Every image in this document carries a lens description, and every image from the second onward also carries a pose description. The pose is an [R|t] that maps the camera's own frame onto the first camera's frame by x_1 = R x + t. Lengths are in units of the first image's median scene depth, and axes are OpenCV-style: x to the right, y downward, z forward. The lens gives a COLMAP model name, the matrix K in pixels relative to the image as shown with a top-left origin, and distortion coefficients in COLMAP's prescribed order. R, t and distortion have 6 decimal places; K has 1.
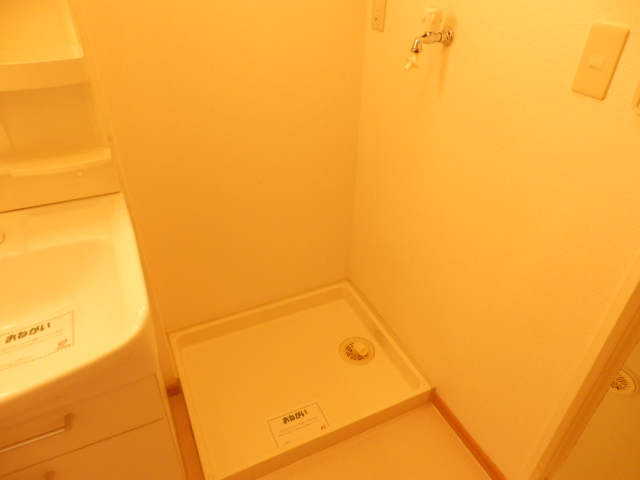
lens RADIAL K [[446.7, 0, 320.0], [0, 446.7, 240.0], [0, 0, 1]] dist [-0.000911, -0.002803]
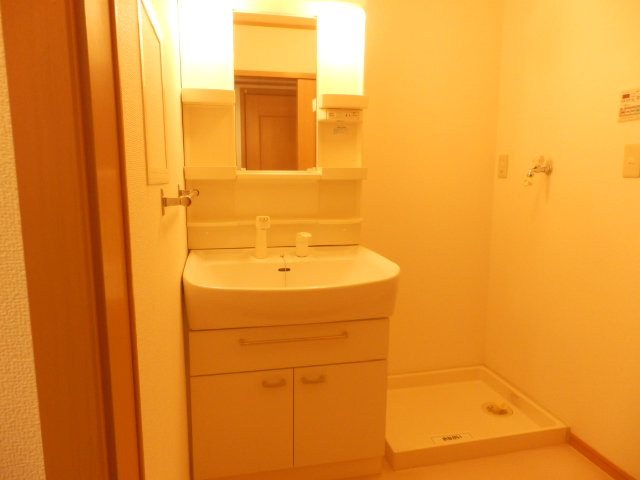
lens RADIAL K [[446.7, 0, 320.0], [0, 446.7, 240.0], [0, 0, 1]] dist [-0.000911, -0.002803]
pose [[0.976493, 0.013339, -0.215138, -0.201250], [-0.107759, 0.894619, -0.433641, 0.616600], [0.186682, 0.446631, 0.875026, -0.558080]]
